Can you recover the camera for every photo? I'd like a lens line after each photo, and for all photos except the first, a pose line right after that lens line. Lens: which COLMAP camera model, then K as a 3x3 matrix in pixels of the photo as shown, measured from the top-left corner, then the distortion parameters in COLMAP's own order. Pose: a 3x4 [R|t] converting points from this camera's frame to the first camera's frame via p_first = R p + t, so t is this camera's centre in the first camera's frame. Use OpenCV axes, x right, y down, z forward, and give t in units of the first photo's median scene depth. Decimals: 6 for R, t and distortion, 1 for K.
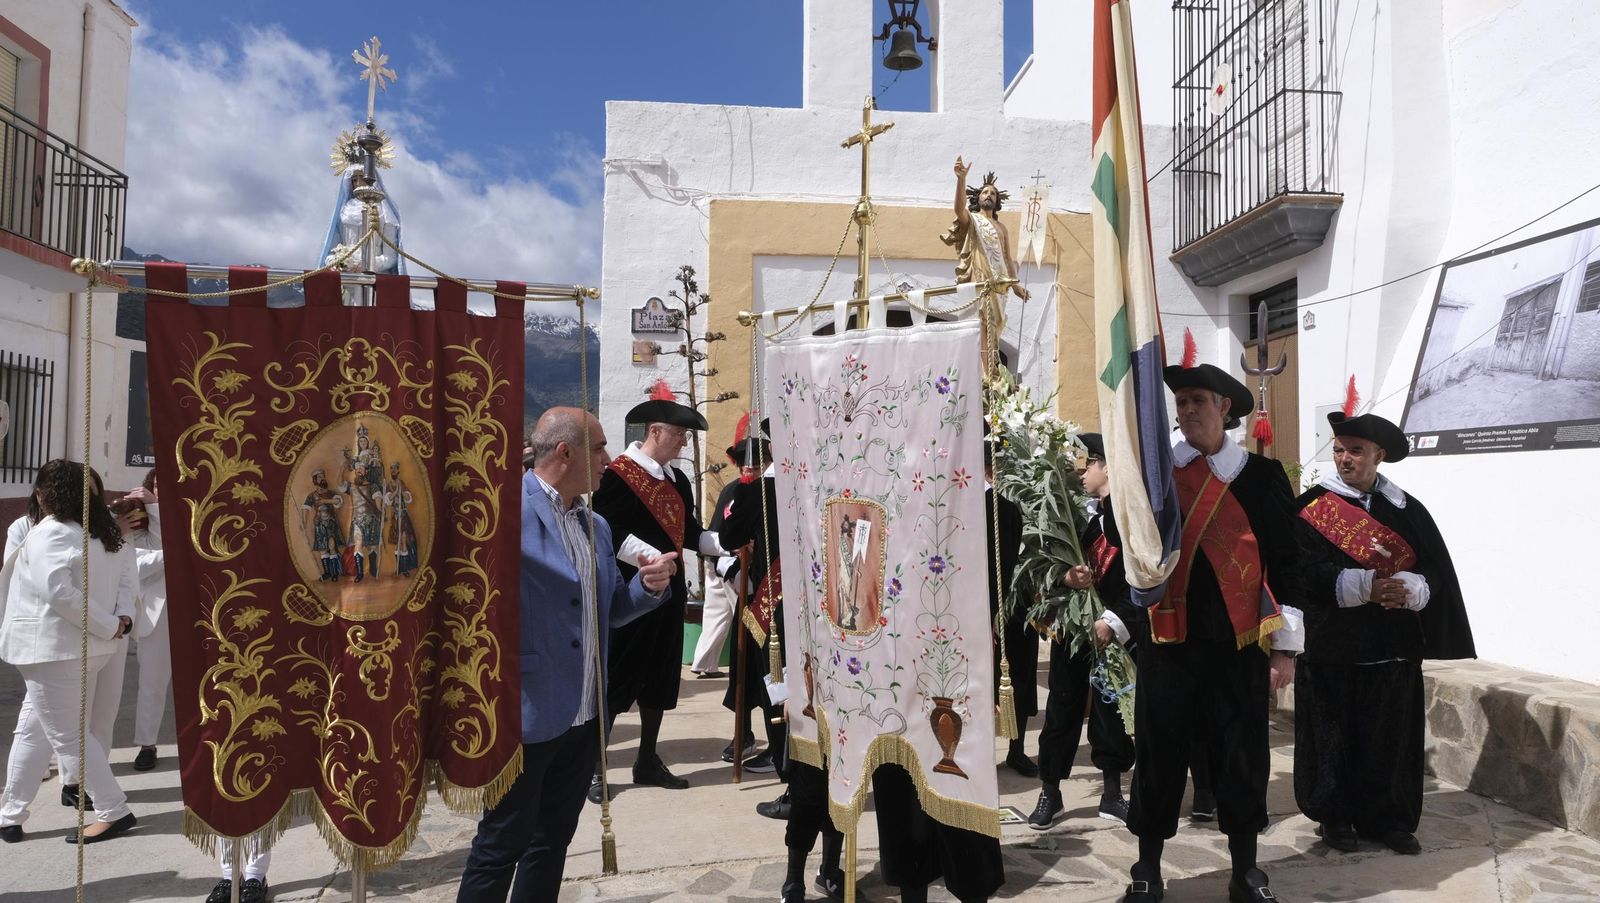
lens RADIAL K [[1083.2, 0, 800.0], [0, 1083.2, 451.5], [0, 0, 1]] dist [-0.030756, 0.013252]
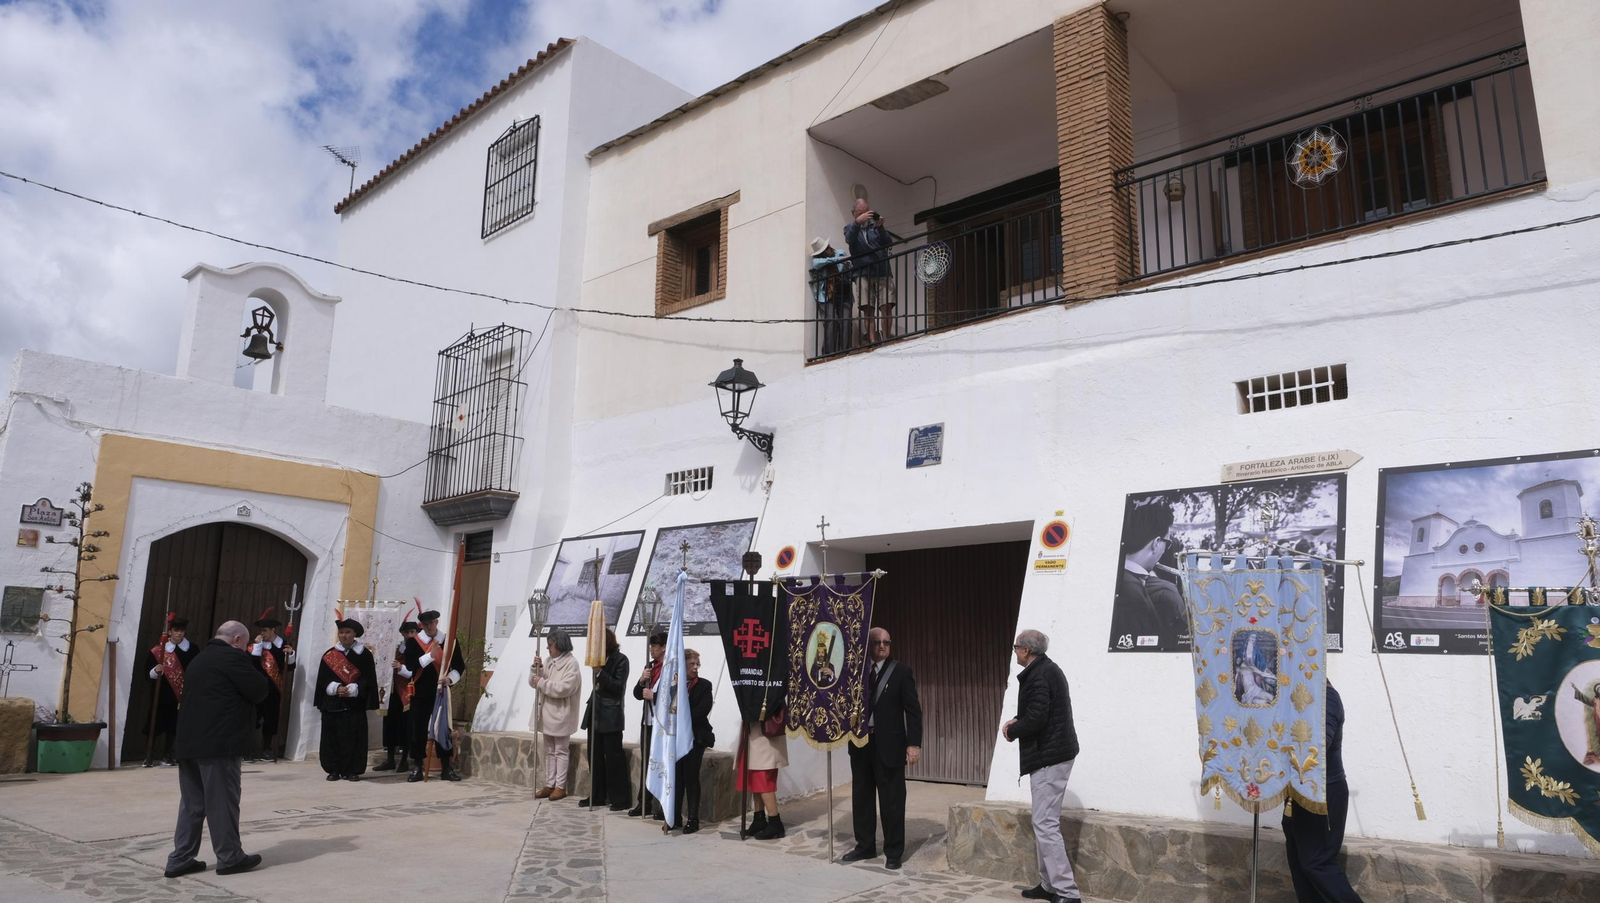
lens RADIAL K [[1085.6, 0, 800.0], [0, 1085.6, 451.5], [0, 0, 1]] dist [-0.027171, 0.012699]
pose [[0.763575, 0.136741, 0.631075, -0.280388], [-0.040705, 0.985570, -0.164301, -0.018554], [-0.644435, 0.099768, 0.758122, -0.655964]]
